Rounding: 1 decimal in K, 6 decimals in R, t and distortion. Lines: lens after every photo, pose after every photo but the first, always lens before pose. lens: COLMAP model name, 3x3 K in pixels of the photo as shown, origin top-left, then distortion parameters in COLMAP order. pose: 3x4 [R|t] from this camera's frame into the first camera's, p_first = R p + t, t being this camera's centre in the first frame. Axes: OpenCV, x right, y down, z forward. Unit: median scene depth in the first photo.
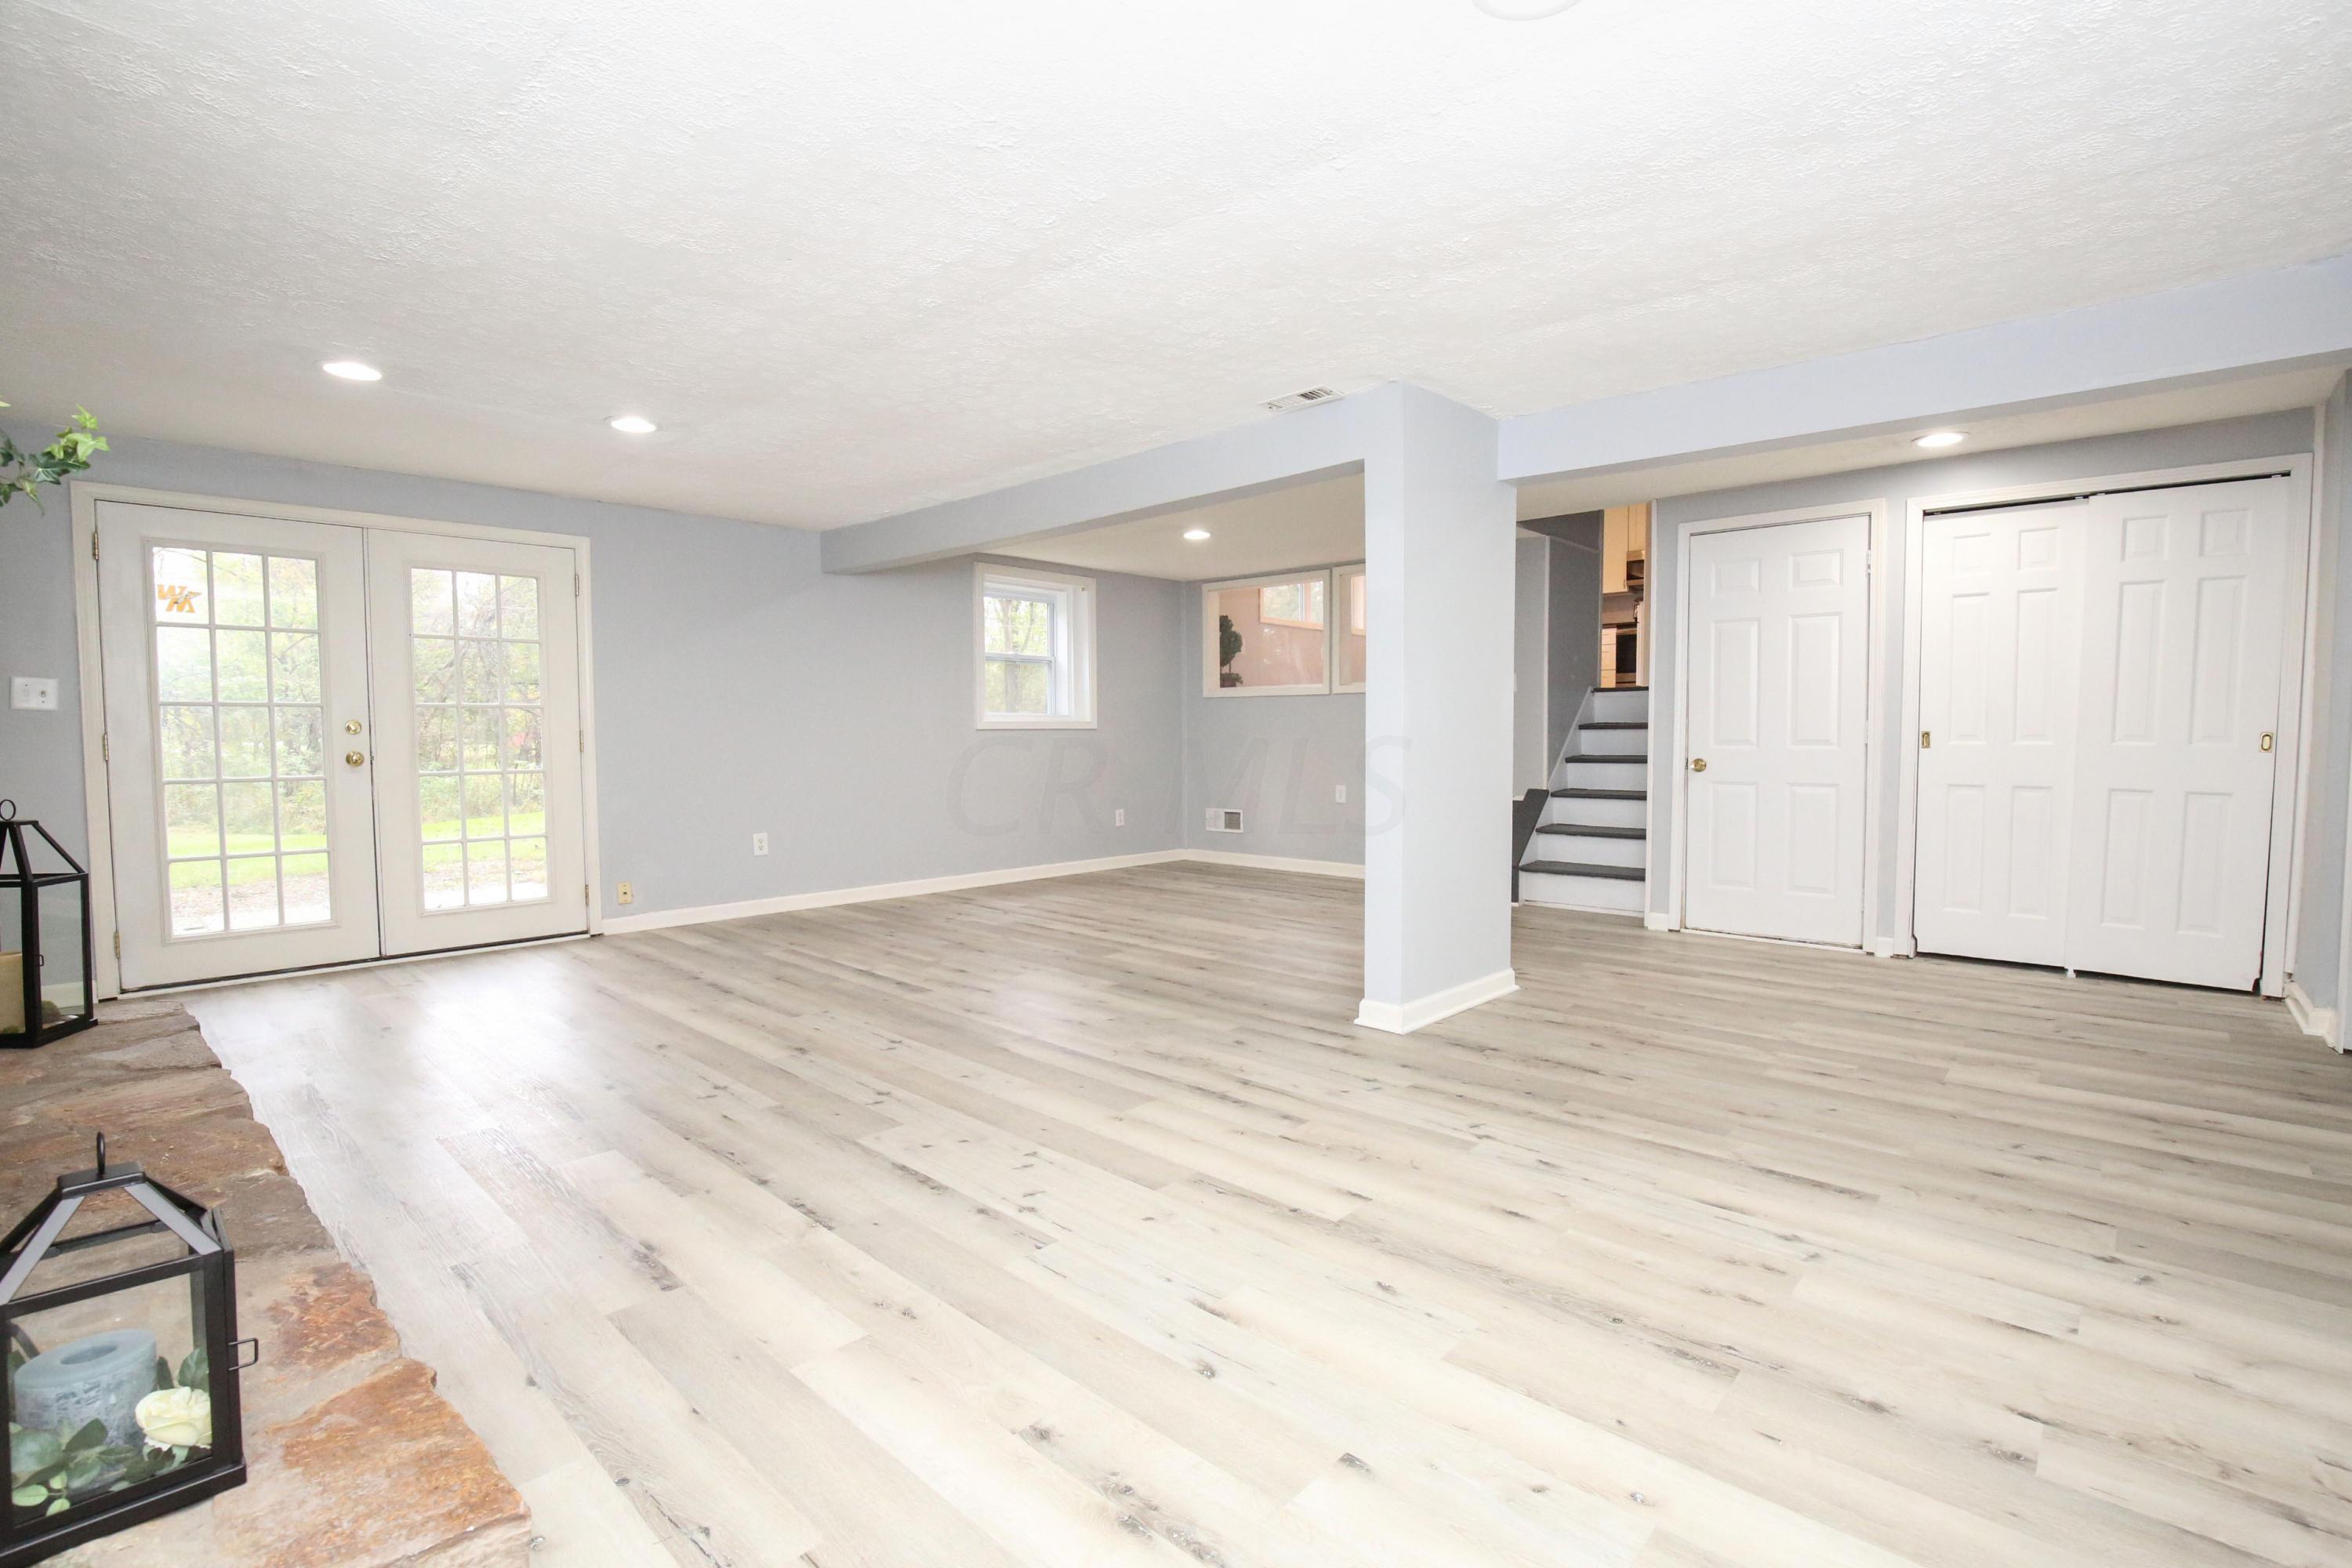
lens RADIAL K [[1091.0, 0, 1176.0], [0, 1091.0, 784.0], [0, 0, 1]] dist [-0.030170, -0.000471]
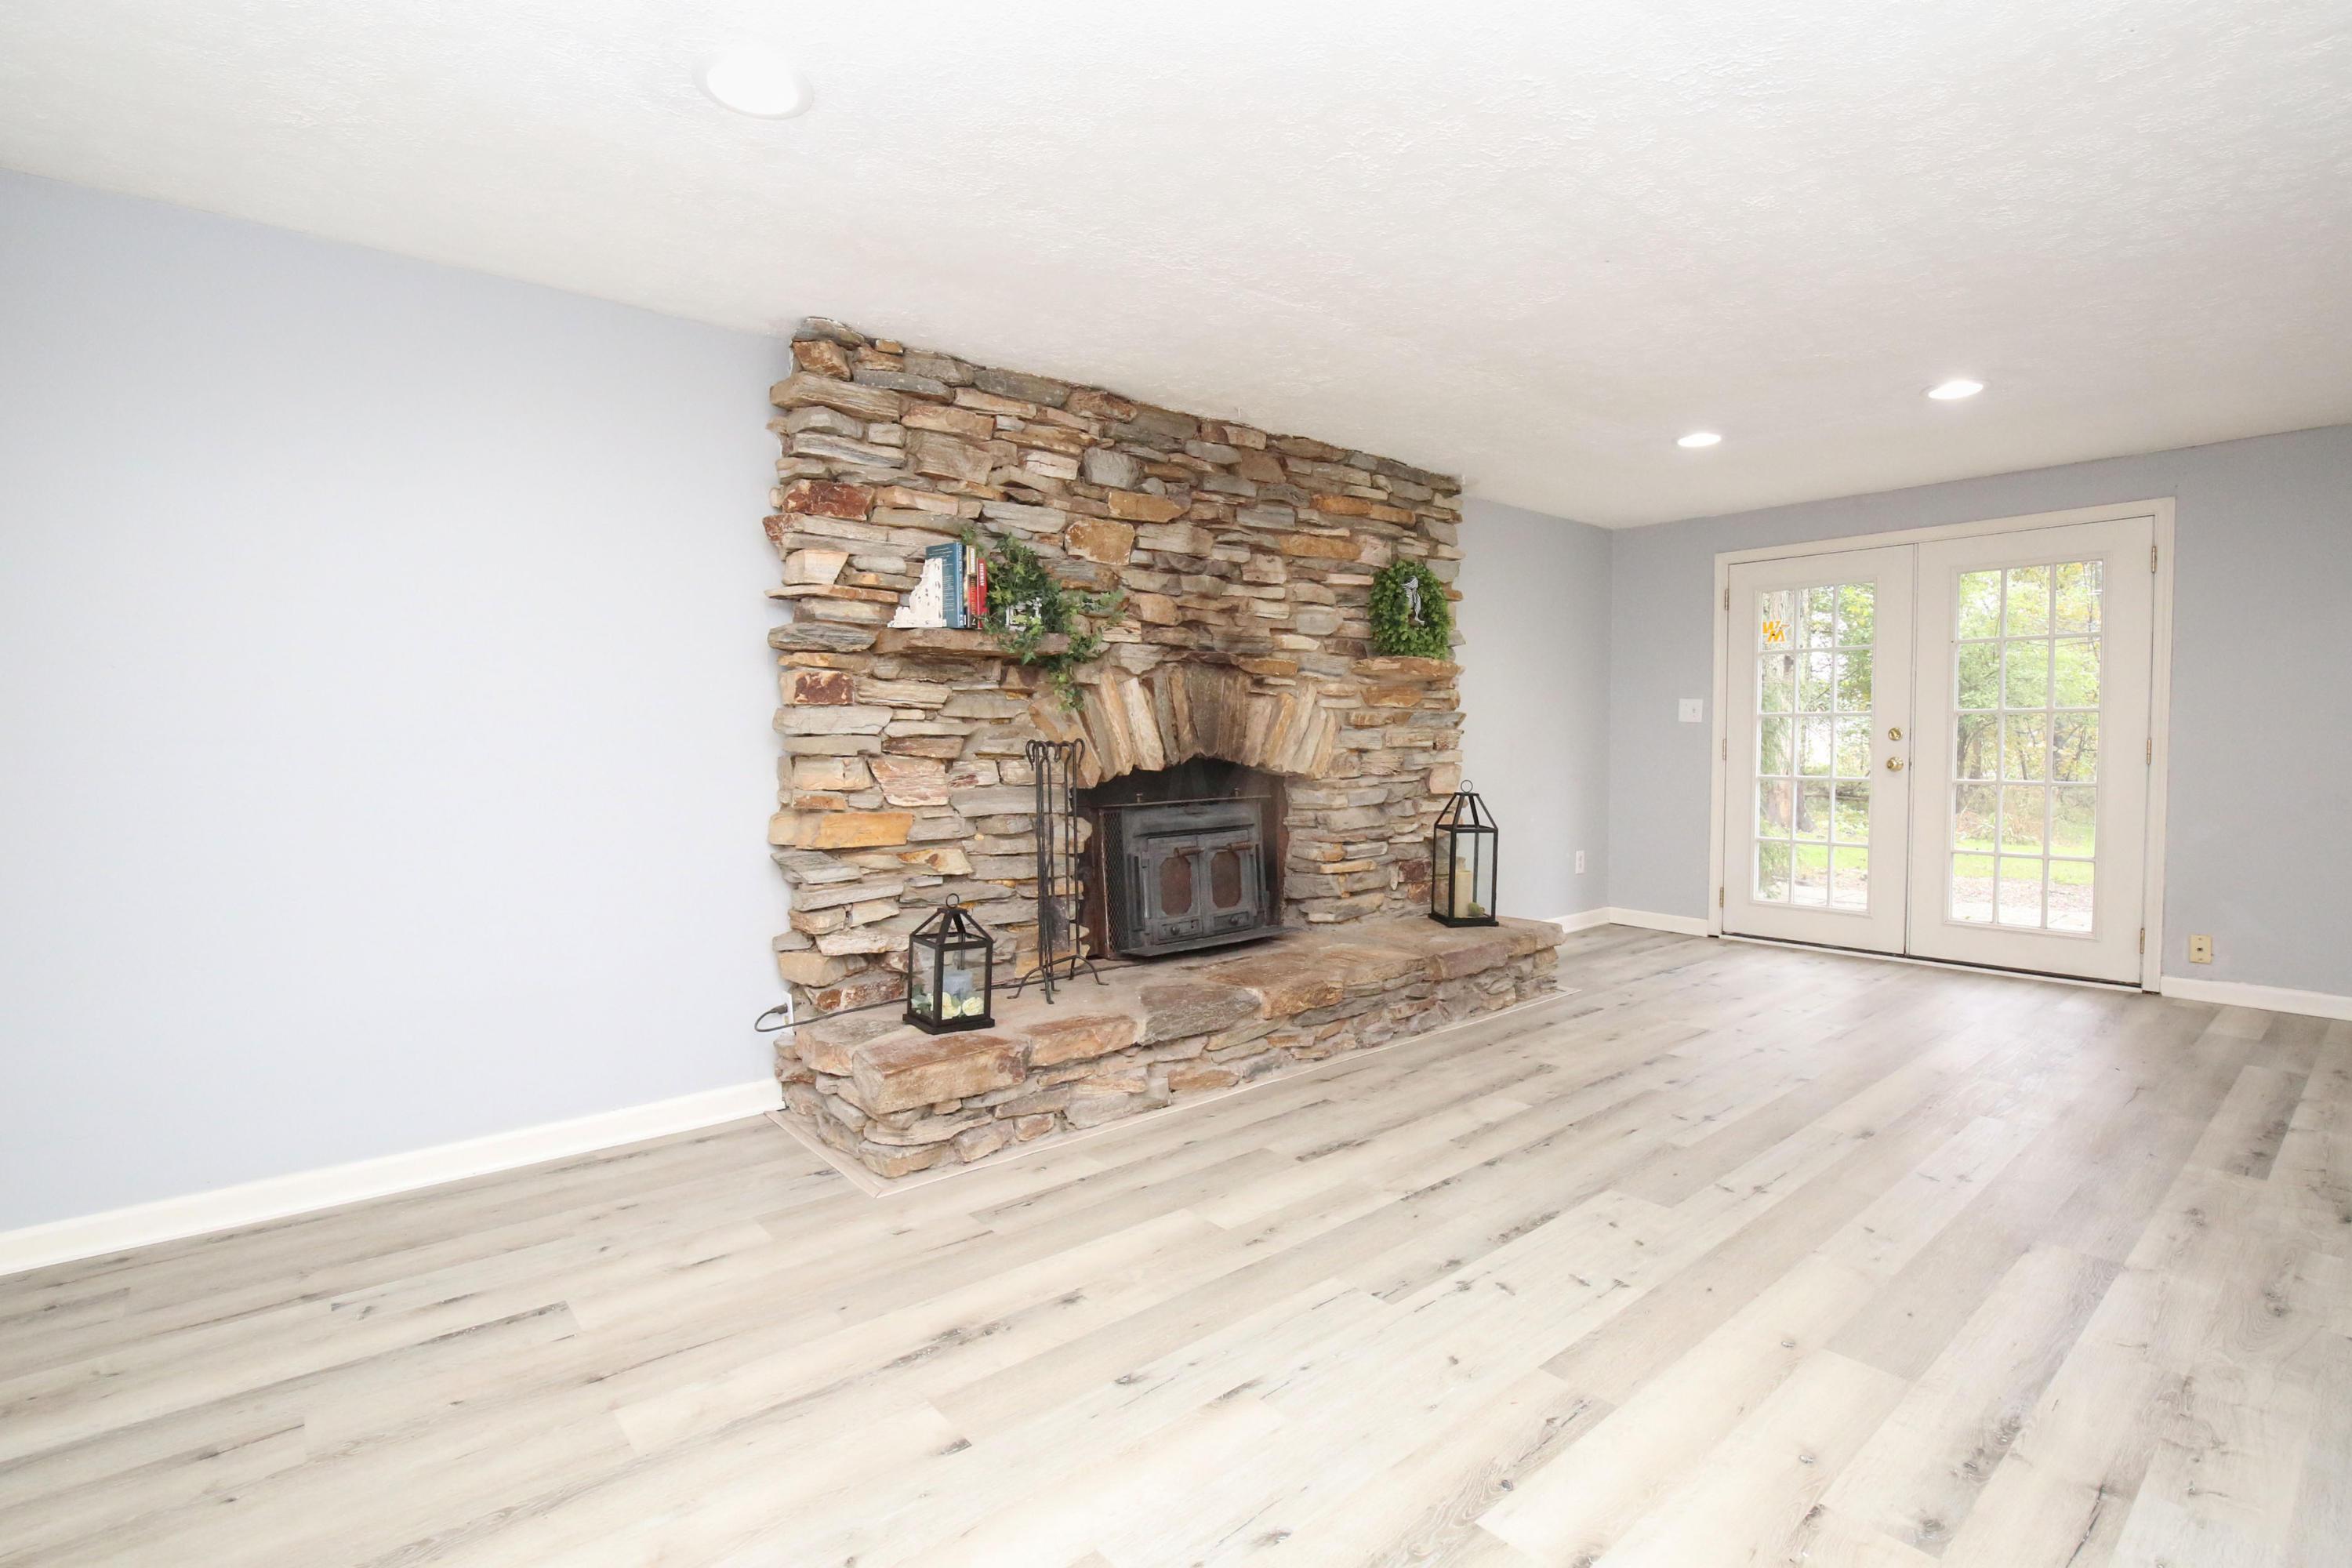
lens RADIAL K [[1091.0, 0, 1176.0], [0, 1091.0, 784.0], [0, 0, 1]] dist [-0.030170, -0.000471]
pose [[-0.130805, 0.045380, -0.990369, 0.657837], [-0.042922, 0.997756, 0.051387, -0.047564], [0.990478, 0.049231, -0.128564, 0.749898]]
